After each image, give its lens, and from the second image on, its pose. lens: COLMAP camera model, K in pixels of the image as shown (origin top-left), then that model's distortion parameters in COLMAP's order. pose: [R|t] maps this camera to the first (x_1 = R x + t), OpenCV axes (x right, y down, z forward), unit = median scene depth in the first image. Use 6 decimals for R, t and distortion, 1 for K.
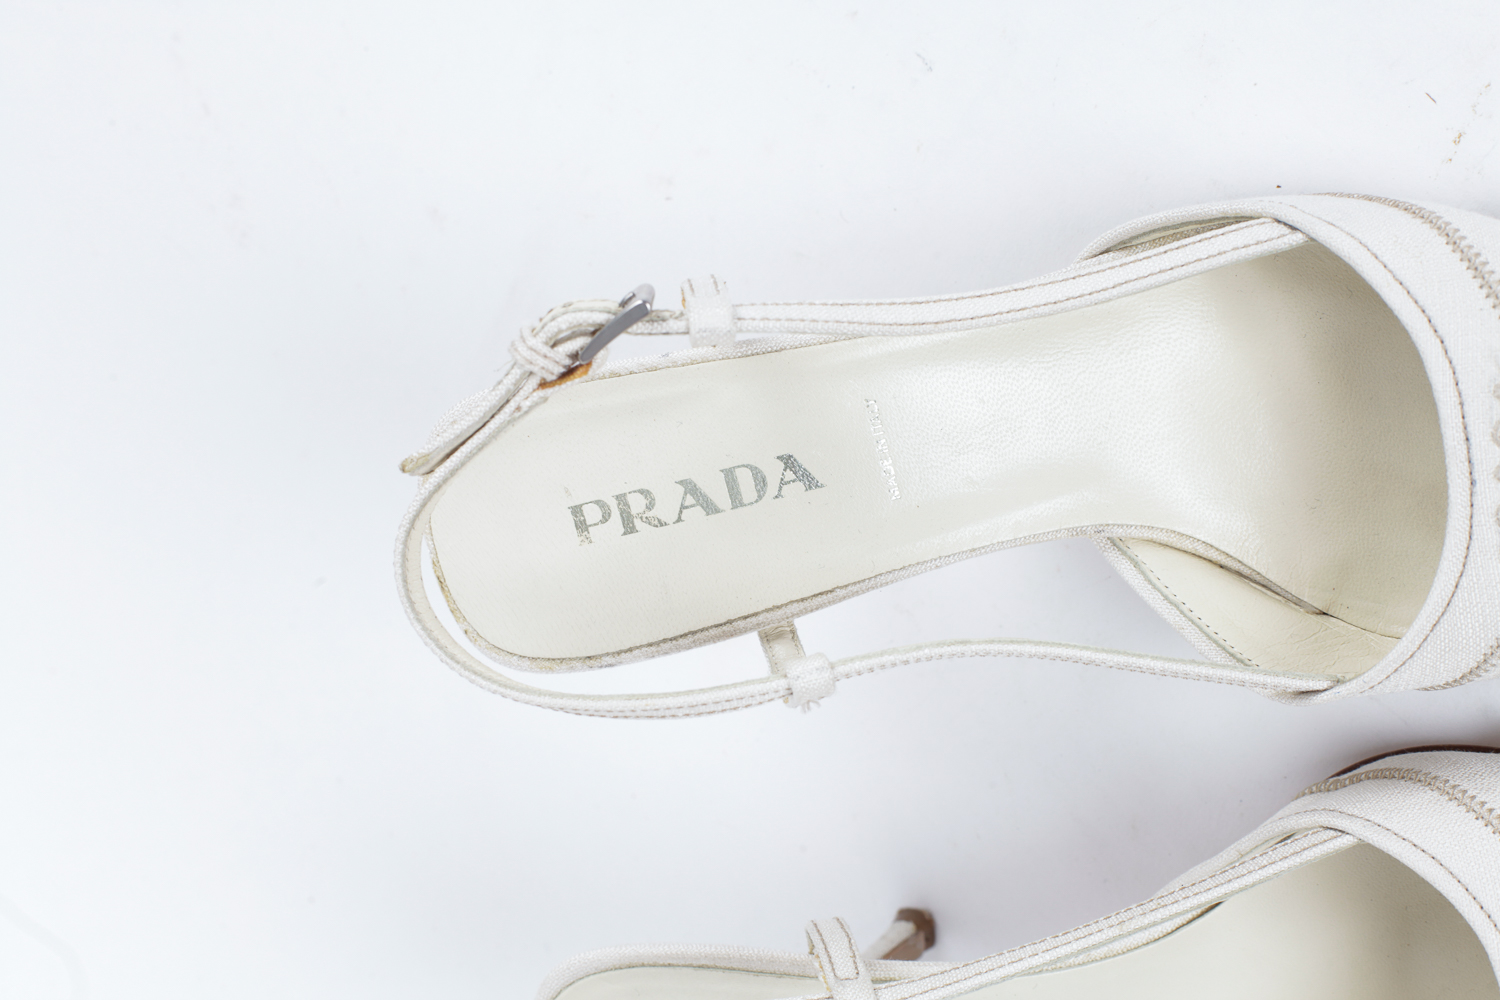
lens RADIAL K [[2403.9, 0, 750.0], [0, 2403.9, 500.0], [0, 0, 1]] dist [-0.215292, -0.009132]
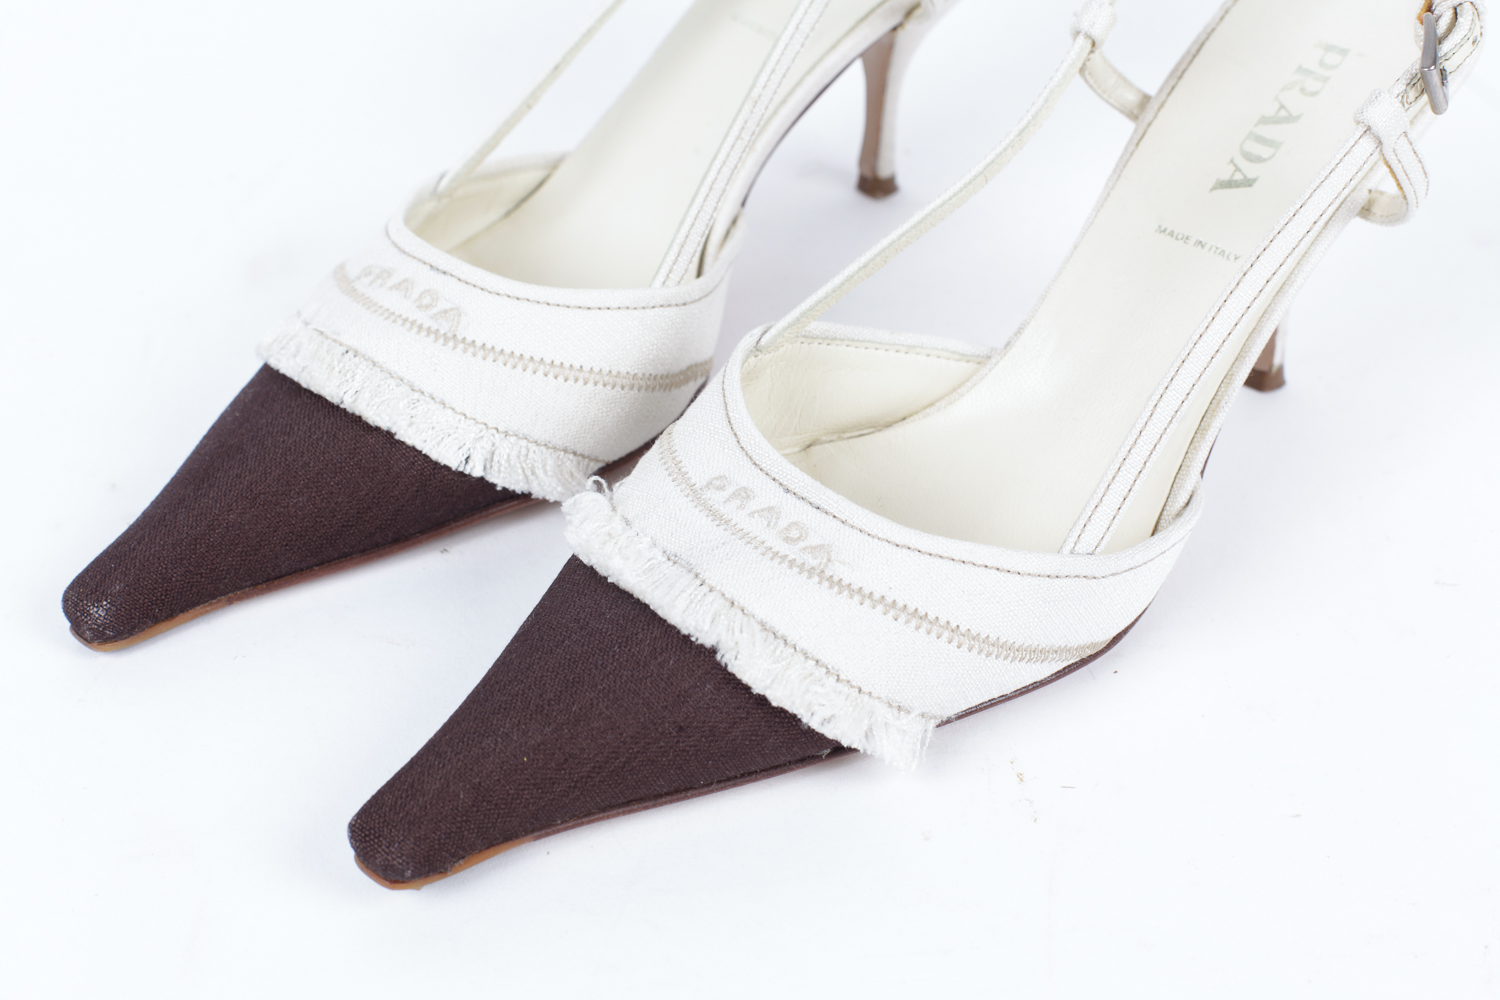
lens RADIAL K [[2403.9, 0, 750.0], [0, 2403.9, 500.0], [0, 0, 1]] dist [-0.215292, -0.009132]
pose [[-0.719219, 0.689164, -0.088183, 0.377087], [-0.659380, -0.637052, 0.399228, -0.393049], [0.218957, 0.345278, 0.912601, -0.002471]]
